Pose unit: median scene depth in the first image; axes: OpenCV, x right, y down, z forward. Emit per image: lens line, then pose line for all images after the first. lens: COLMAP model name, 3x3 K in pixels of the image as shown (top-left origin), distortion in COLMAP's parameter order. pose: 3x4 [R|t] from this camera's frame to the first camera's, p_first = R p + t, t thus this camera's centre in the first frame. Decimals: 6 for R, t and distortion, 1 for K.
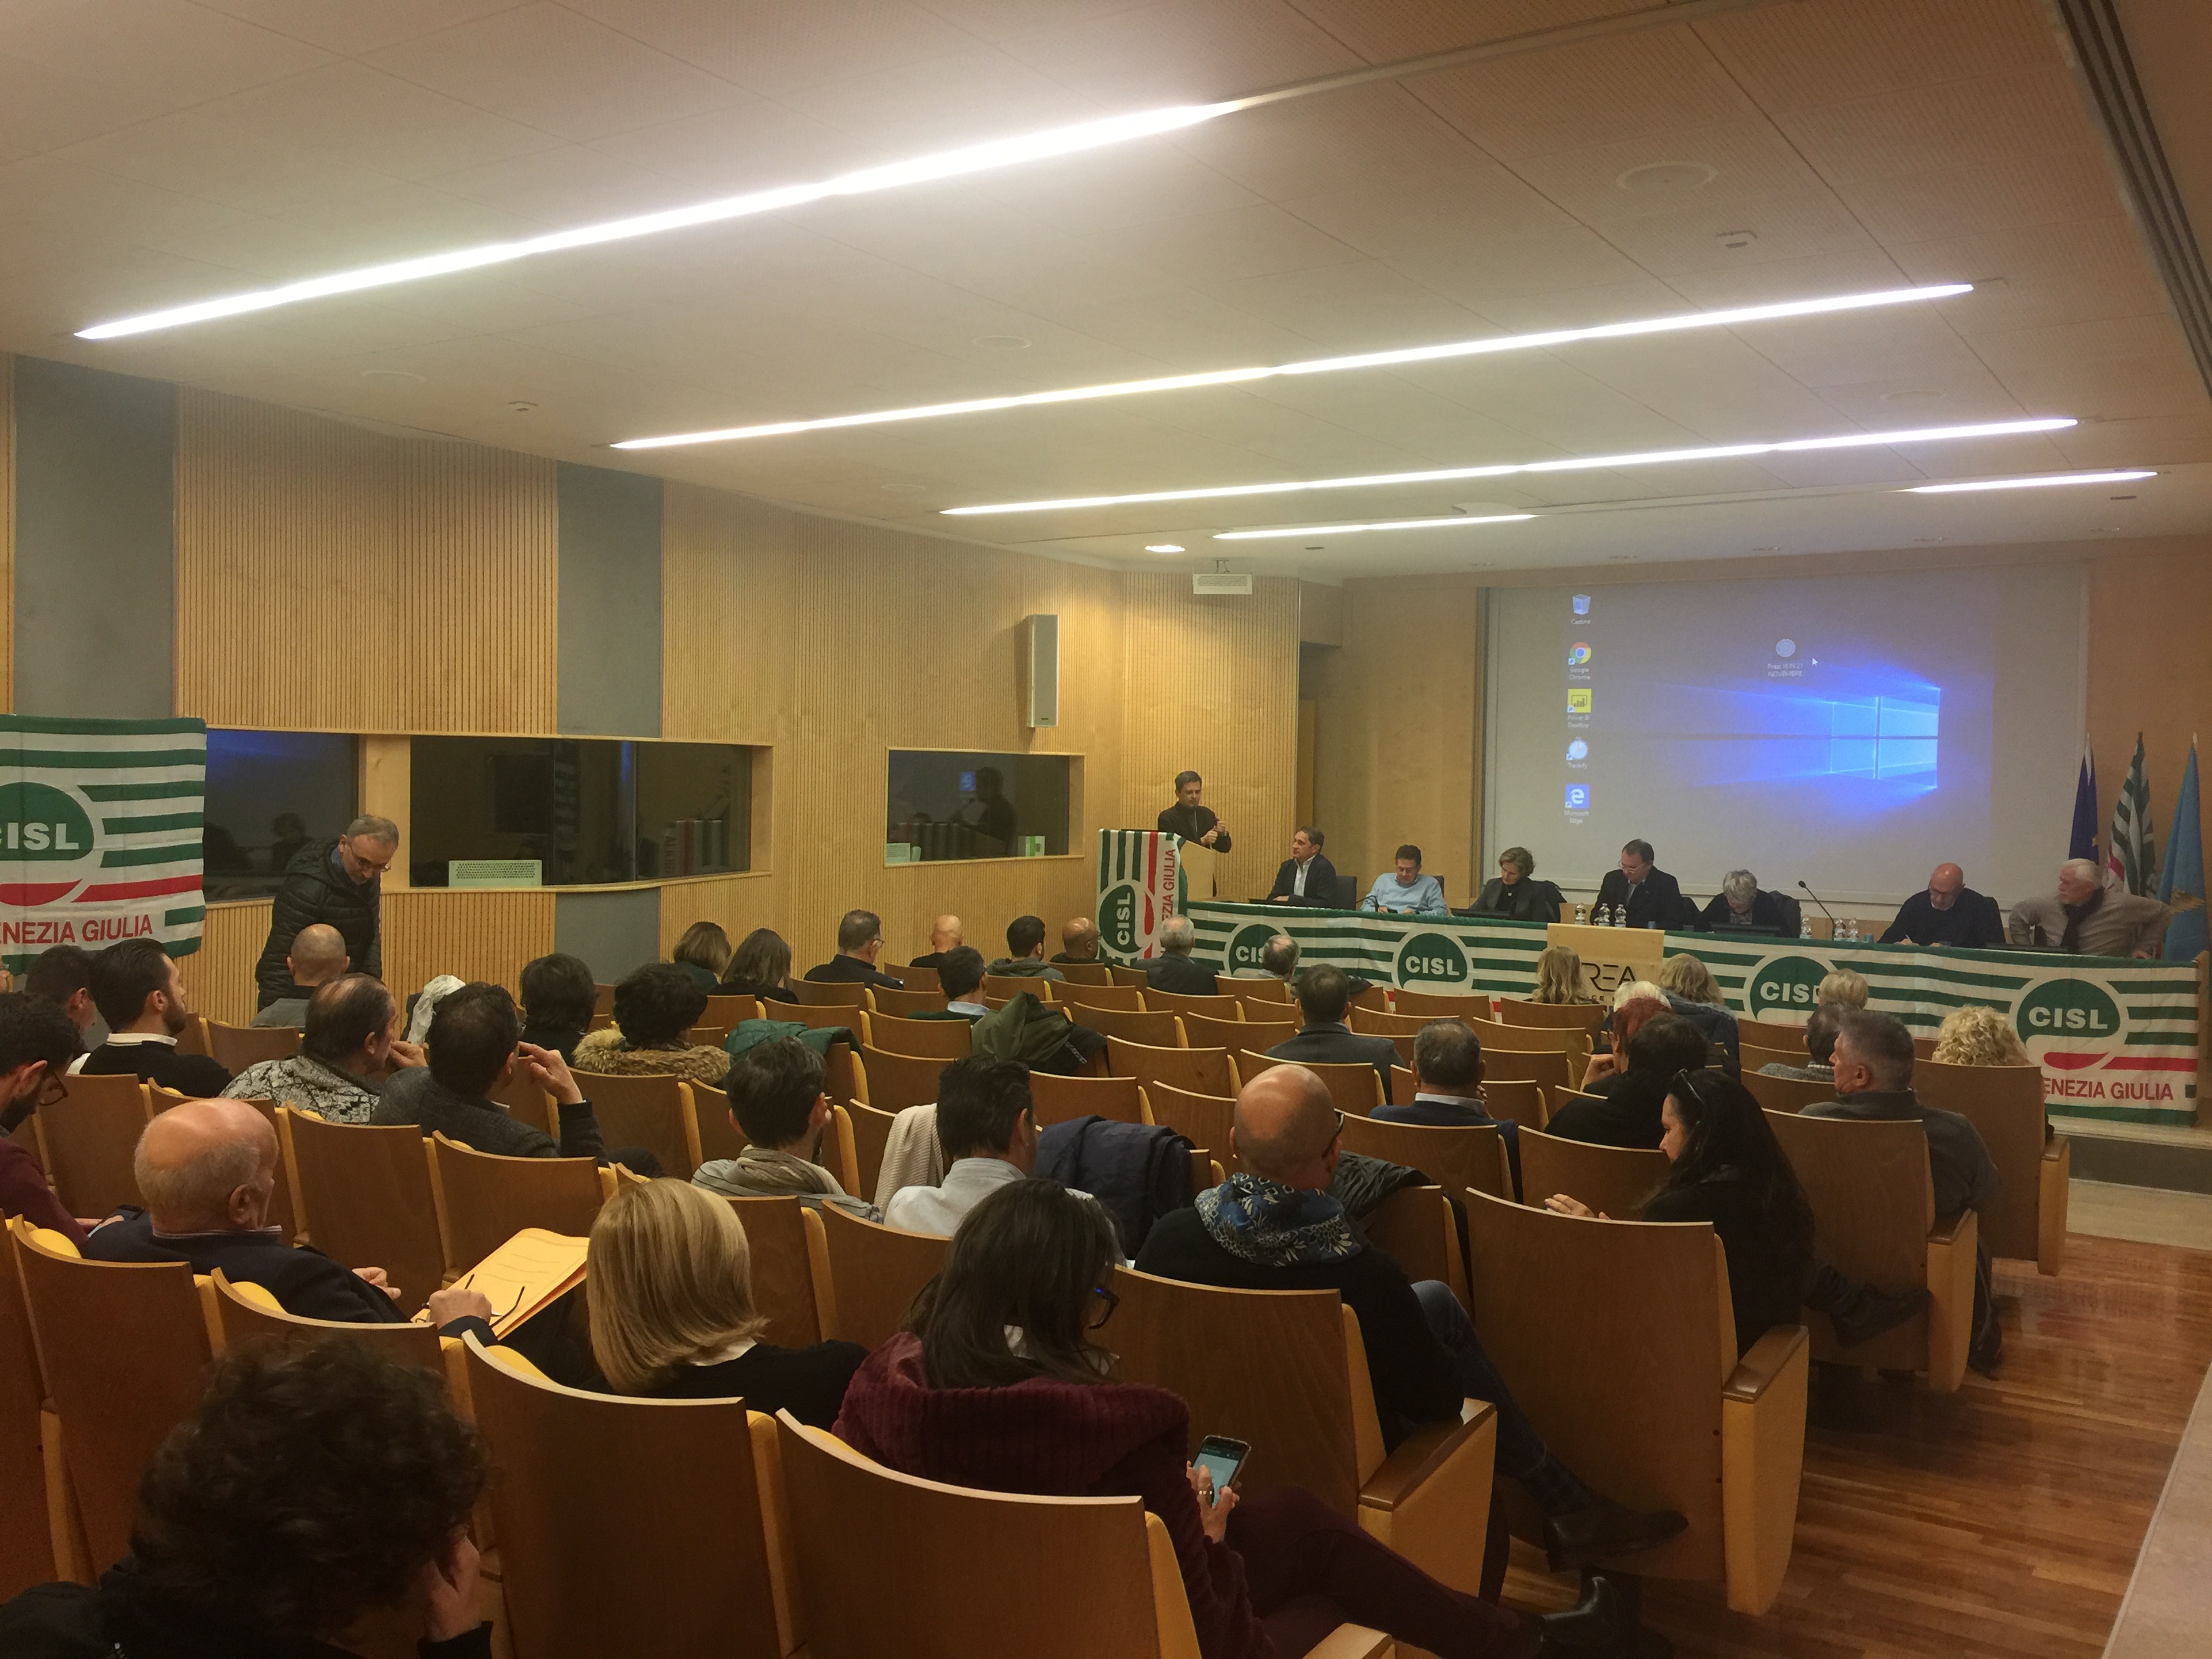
lens RADIAL K [[1931.2, 0, 1106.0], [0, 1931.2, 829.5], [0, 0, 1]] dist [0.062705, -0.017169]
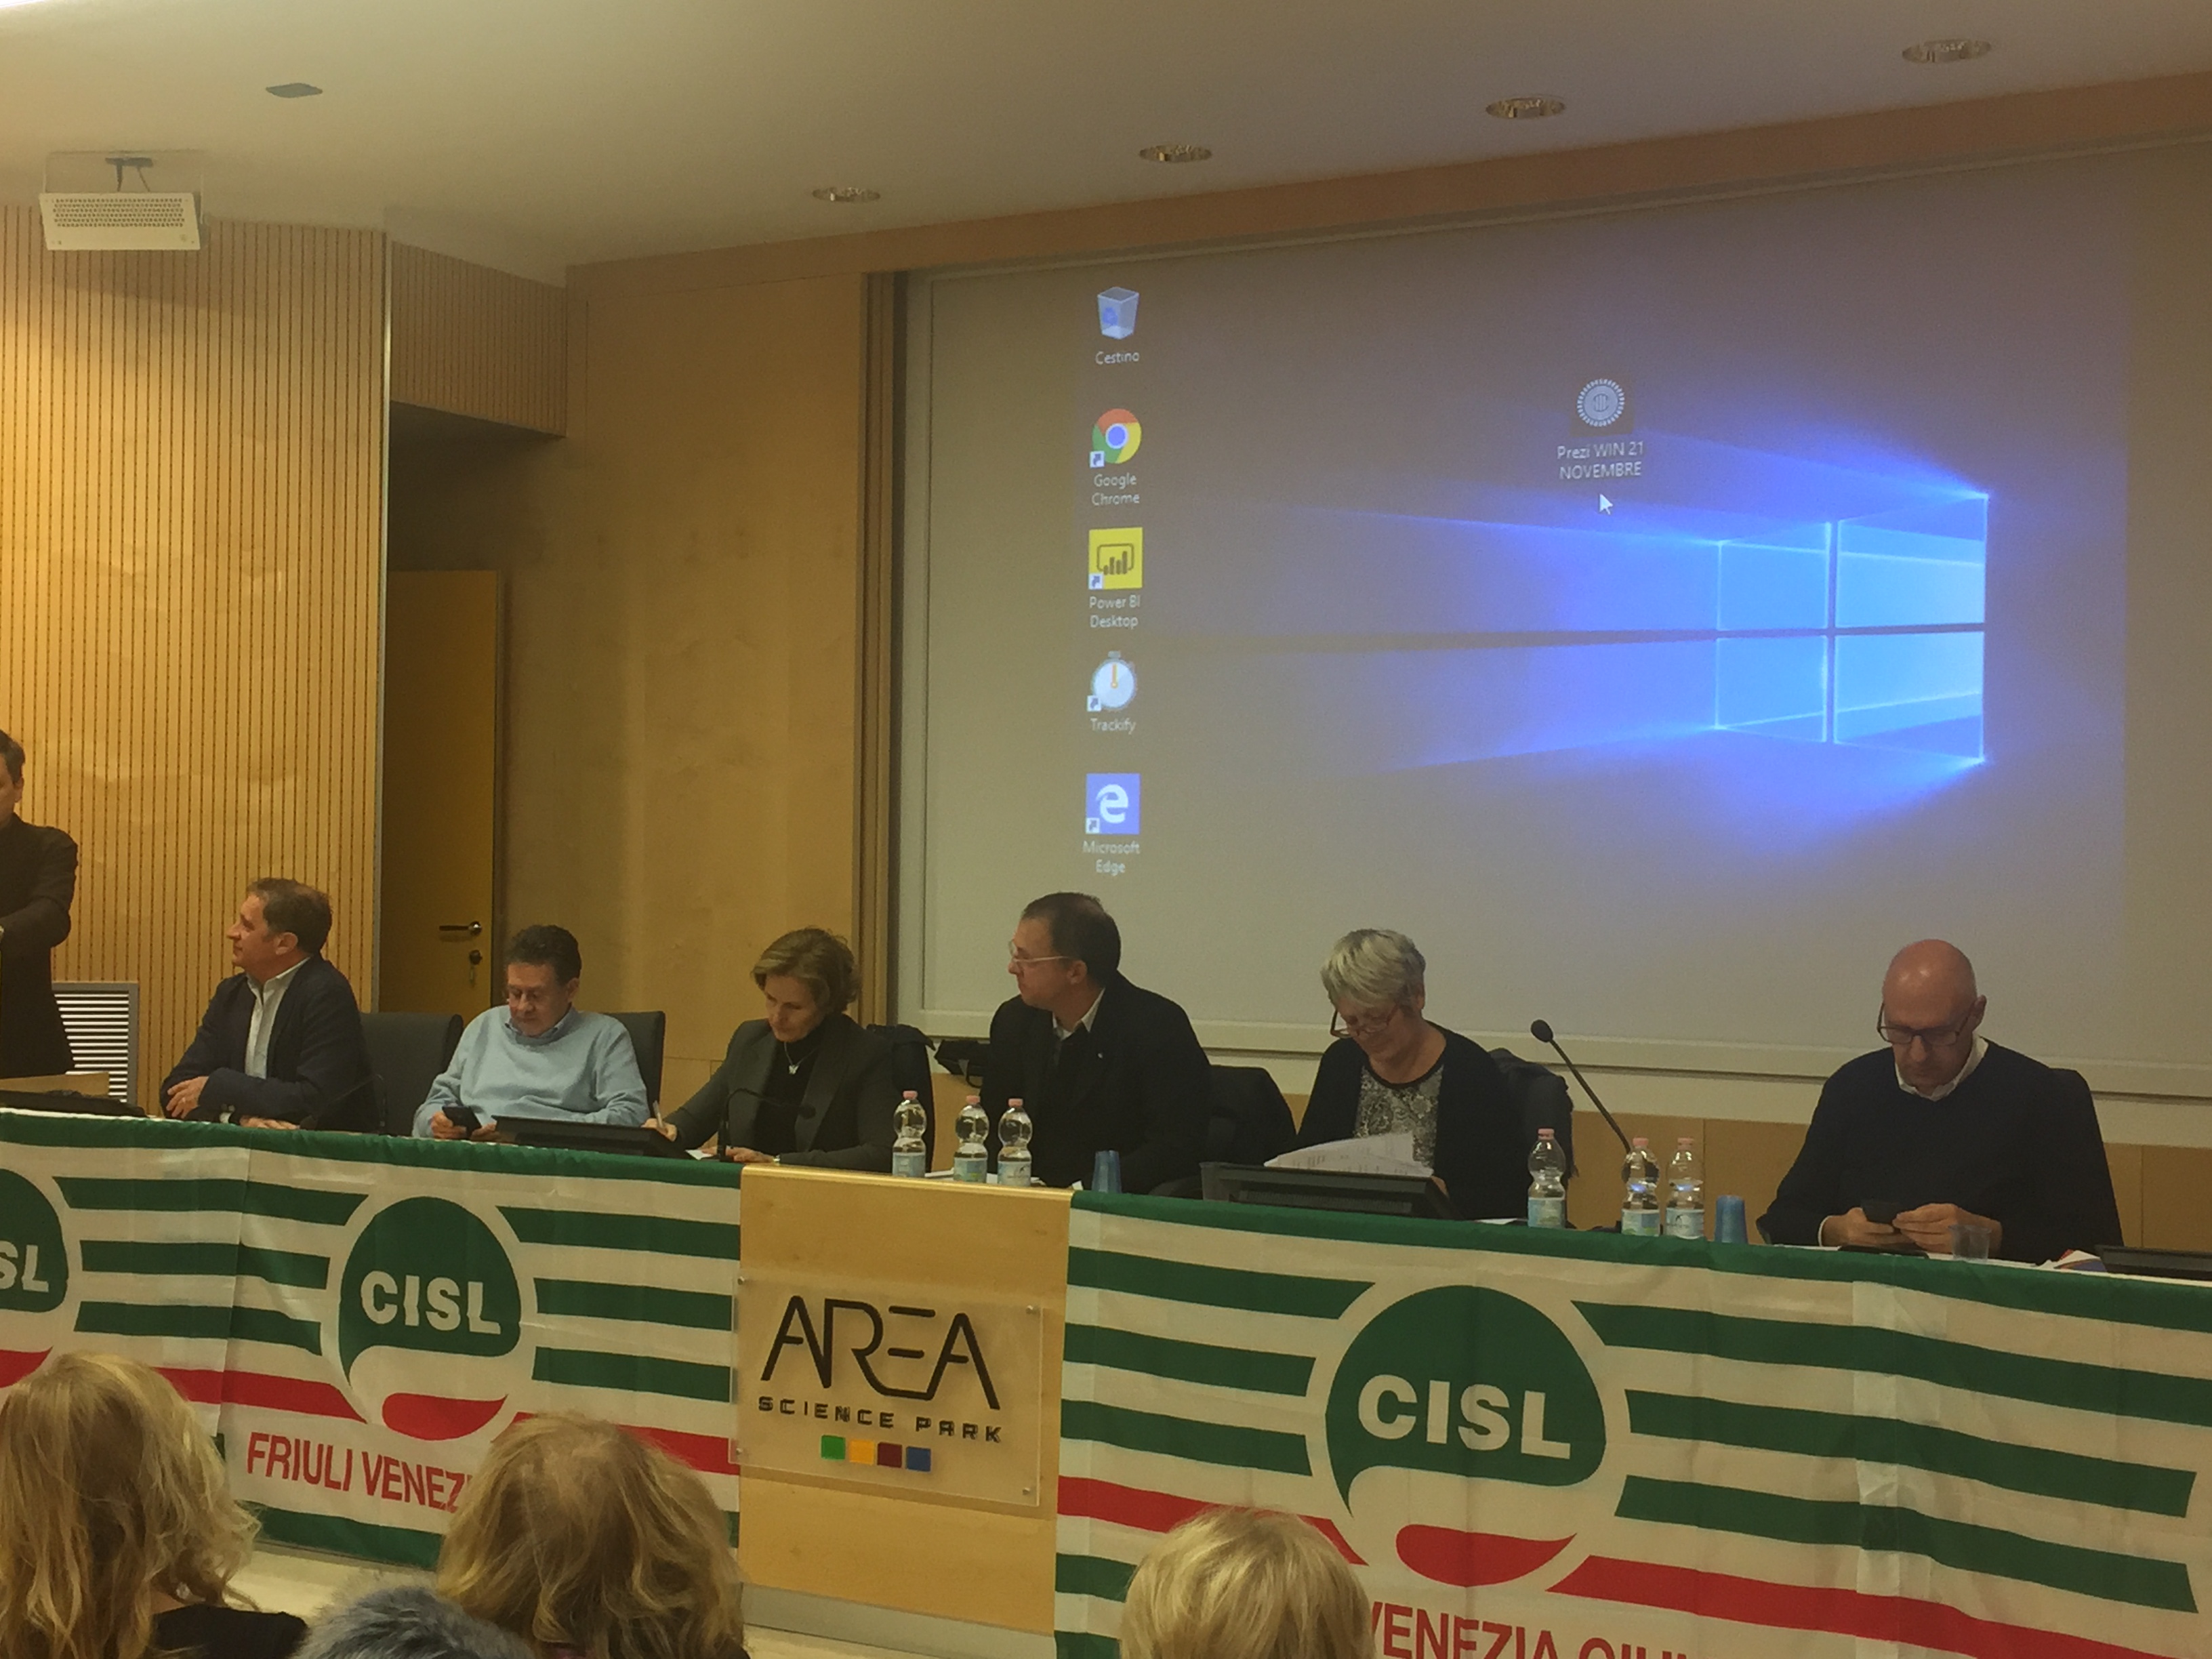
lens RADIAL K [[2912.0, 0, 1106.0], [0, 2912.0, 829.5], [0, 0, 1]] dist [0.070742, 0.006750]
pose [[0.996655, -0.003201, 0.081663, 0.215369], [0.006251, 0.999291, -0.037119, 0.010950], [-0.081486, 0.037505, 0.995969, 0.463522]]
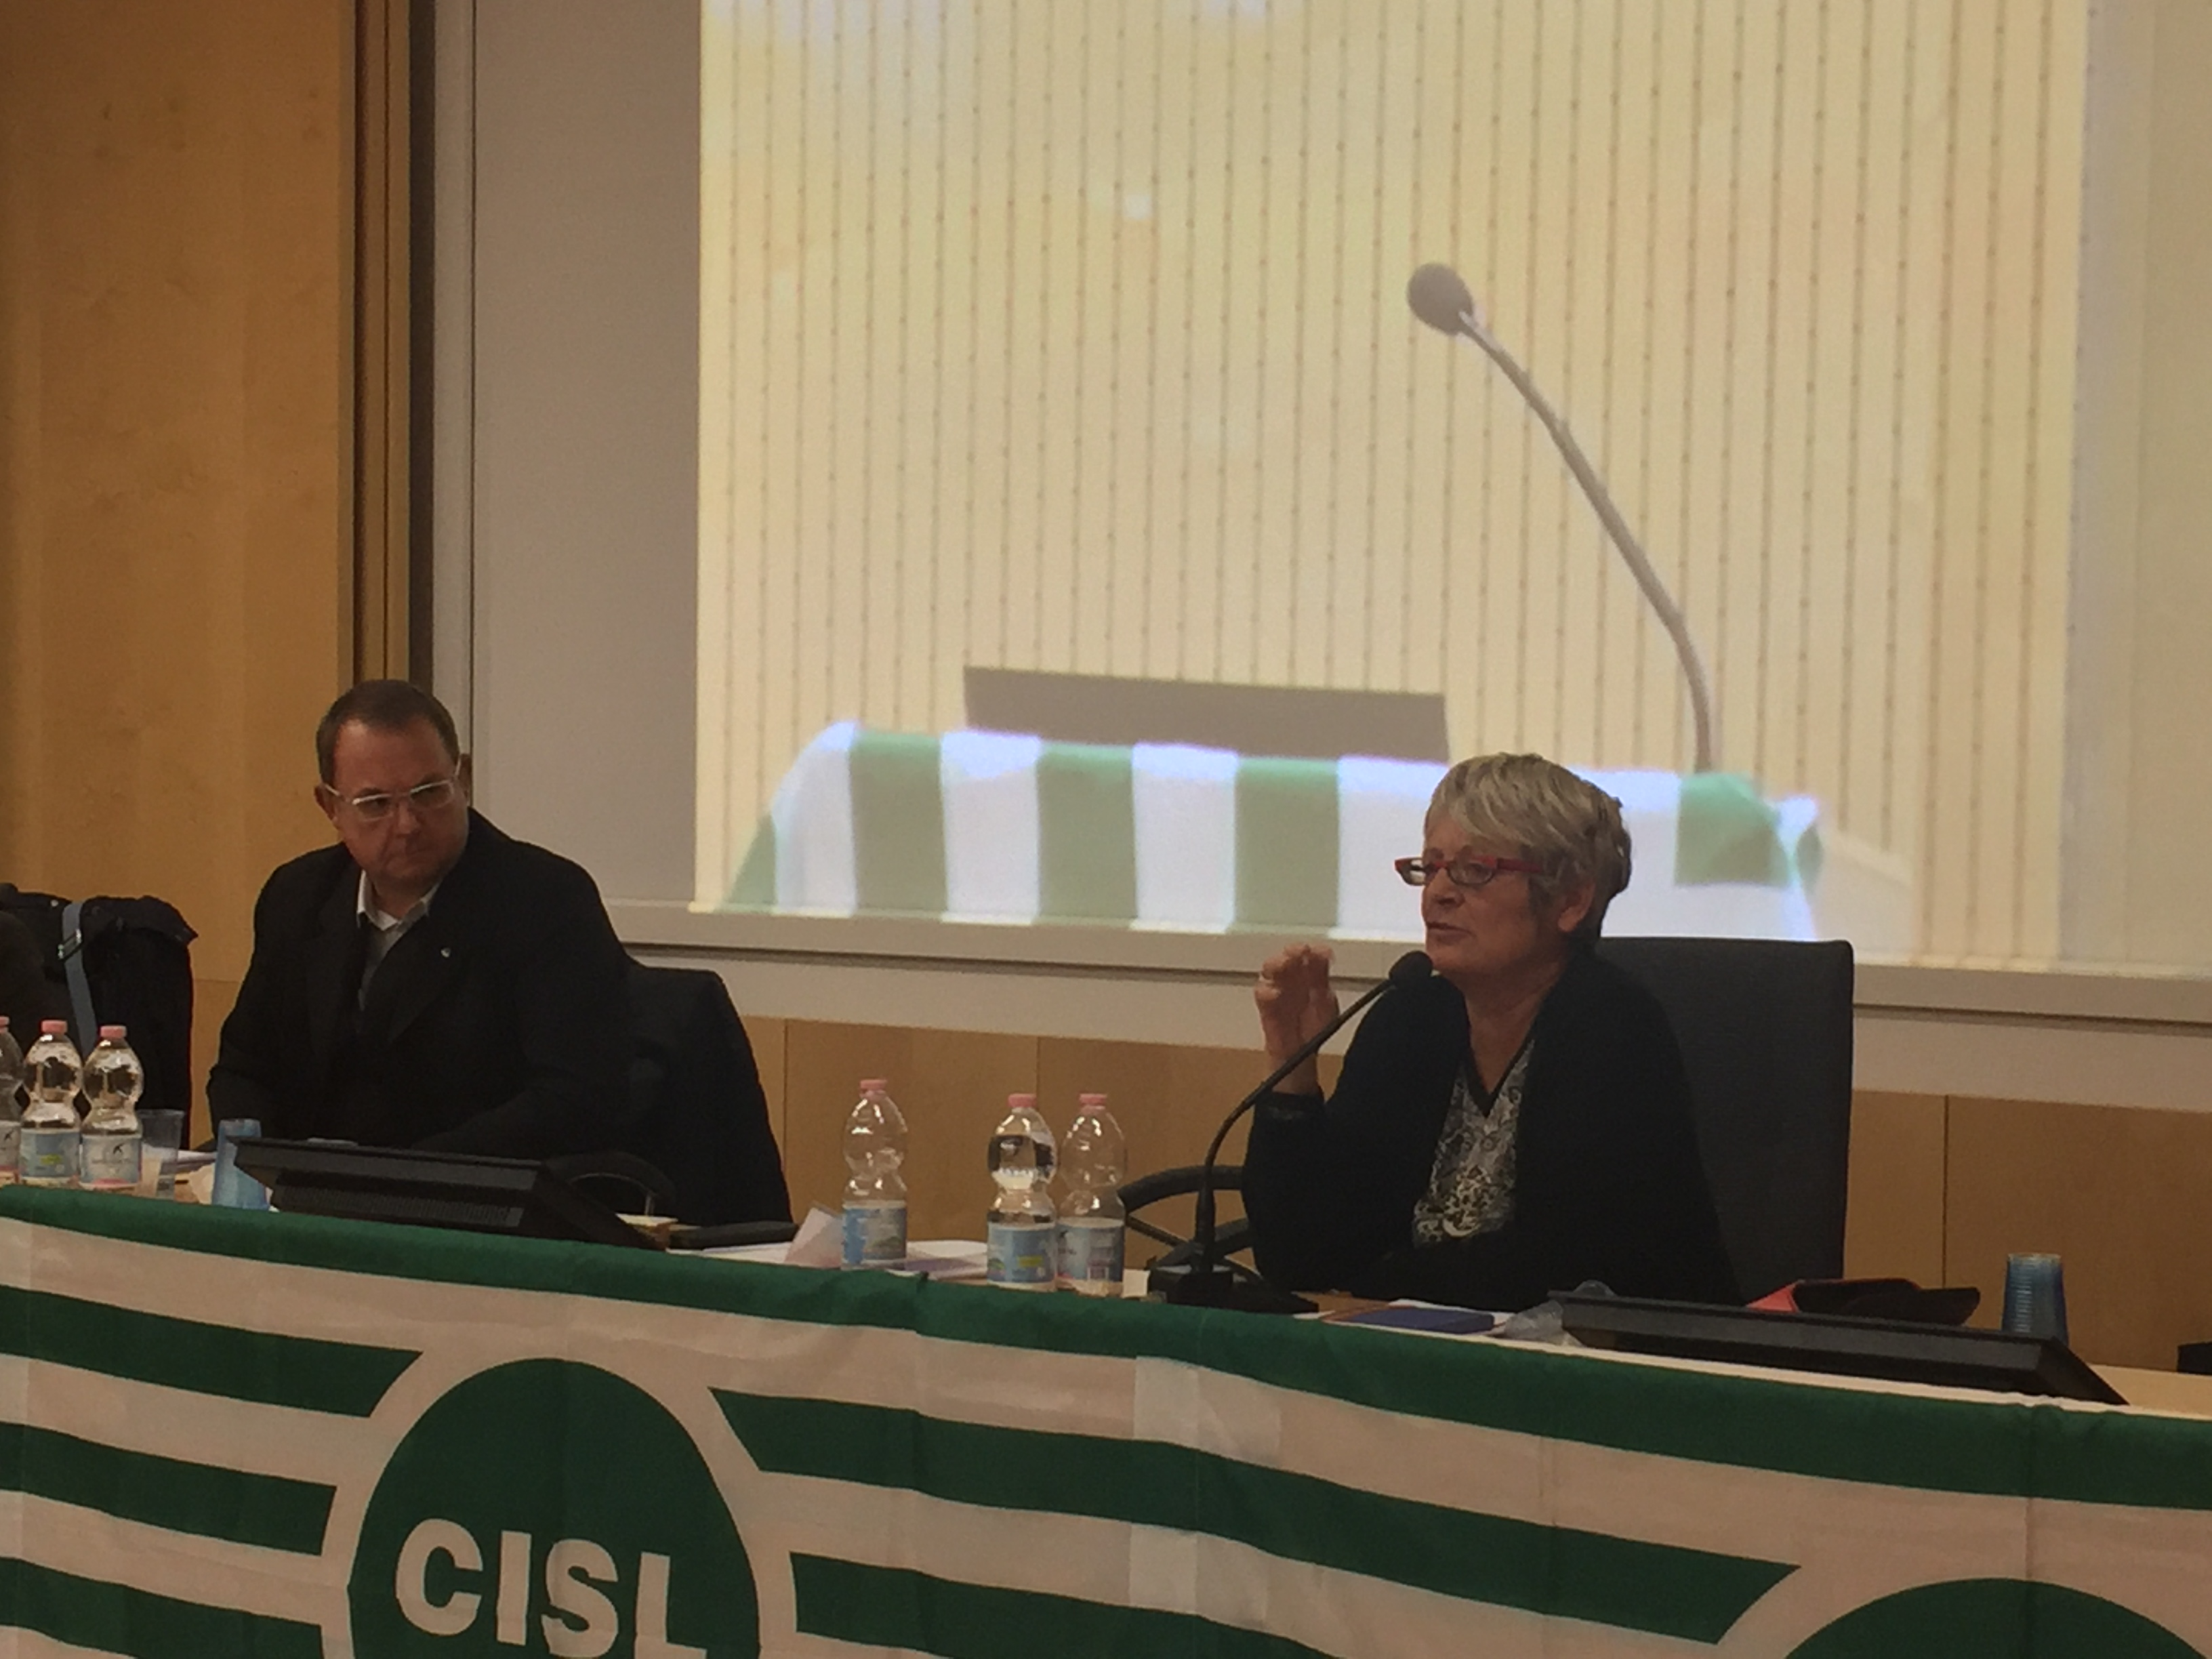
lens RADIAL K [[4393.9, 0, 1106.0], [0, 4393.9, 829.5], [0, 0, 1]] dist [0.015456, 0.189049]
pose [[0.999882, -0.005735, -0.014226, 0.325904], [0.005738, 0.999984, 0.000205, 0.018510], [0.014224, -0.000287, 0.999899, 0.524564]]
